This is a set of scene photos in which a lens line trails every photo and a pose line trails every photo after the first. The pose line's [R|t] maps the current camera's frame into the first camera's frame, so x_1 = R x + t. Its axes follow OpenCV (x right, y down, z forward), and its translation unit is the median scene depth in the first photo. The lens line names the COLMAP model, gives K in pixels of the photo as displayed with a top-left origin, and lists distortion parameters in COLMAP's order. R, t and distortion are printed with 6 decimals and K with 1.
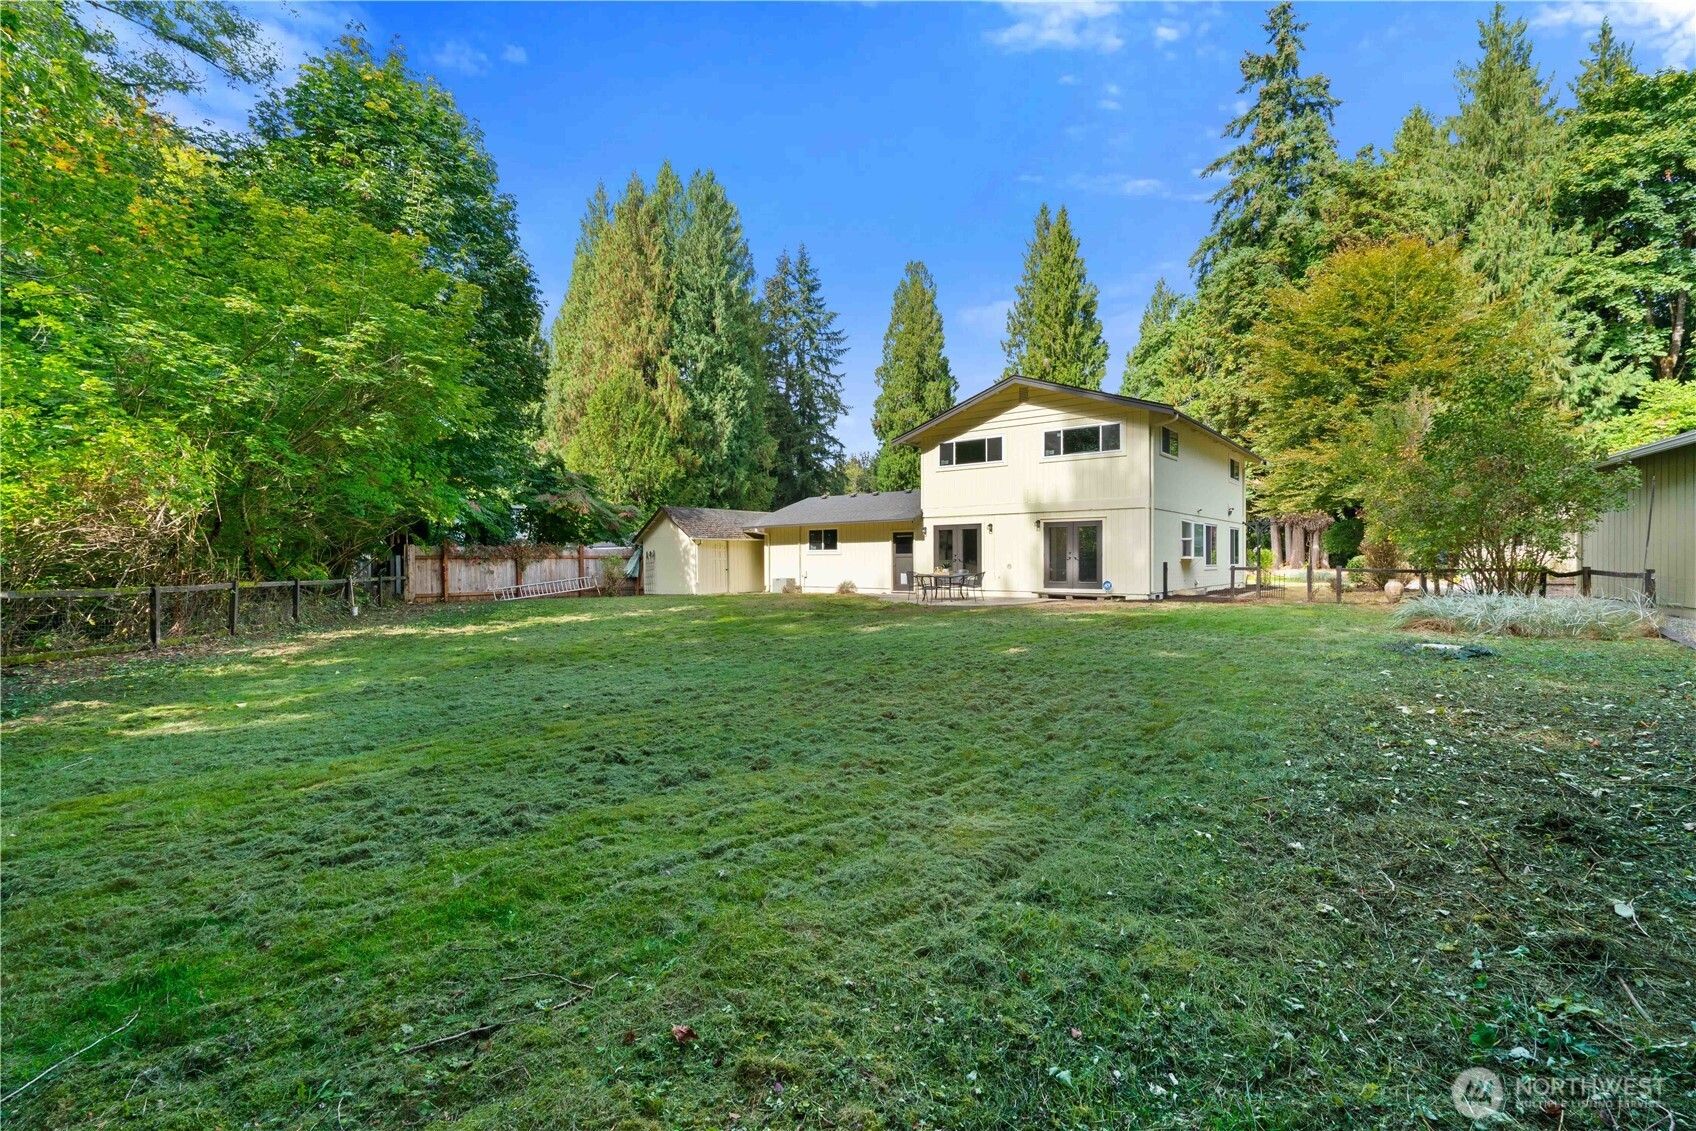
lens RADIAL K [[772.7, 0, 848.5], [0, 772.7, 592.4], [0, 0, 1]] dist [0.002727, -0.000089]
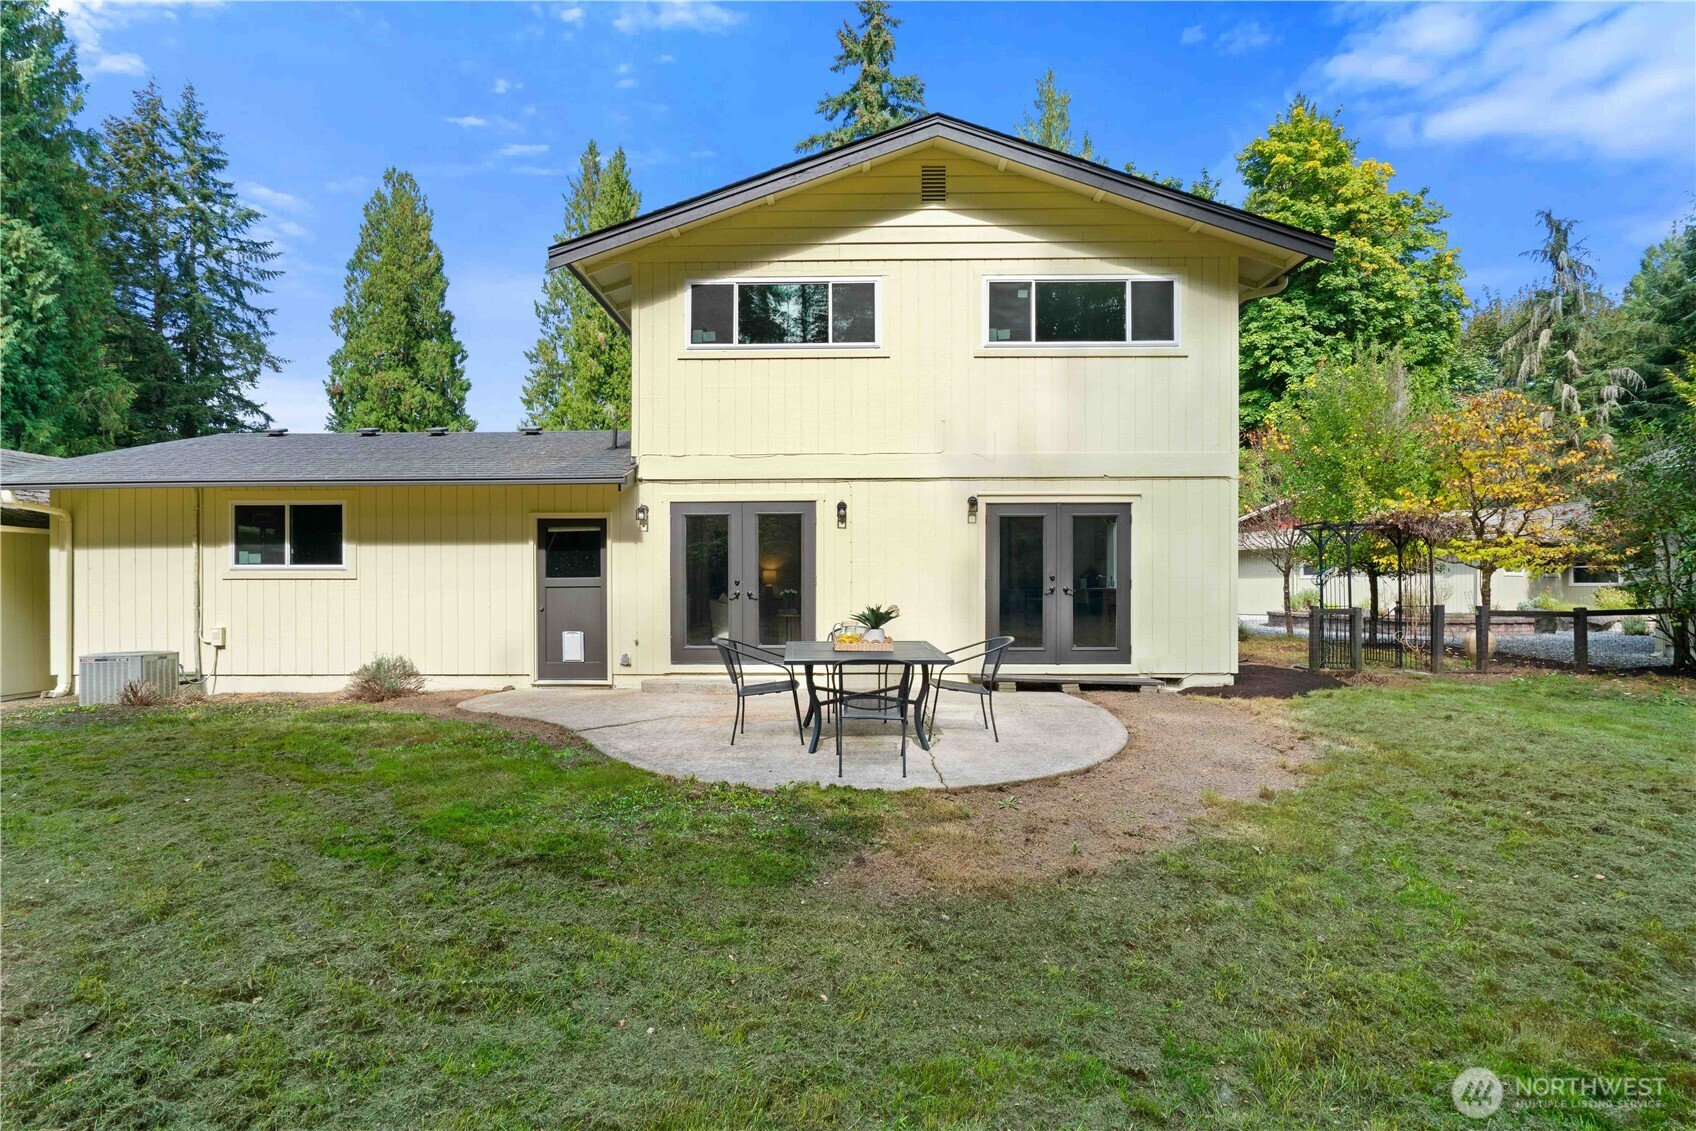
lens RADIAL K [[772.7, 0, 848.5], [0, 772.7, 592.4], [0, 0, 1]] dist [0.002727, -0.000089]
pose [[0.797132, -0.000603, 0.603805, -0.015848], [0.023607, 0.999266, -0.030168, -0.010170], [-0.603344, 0.038302, 0.796561, 0.221458]]
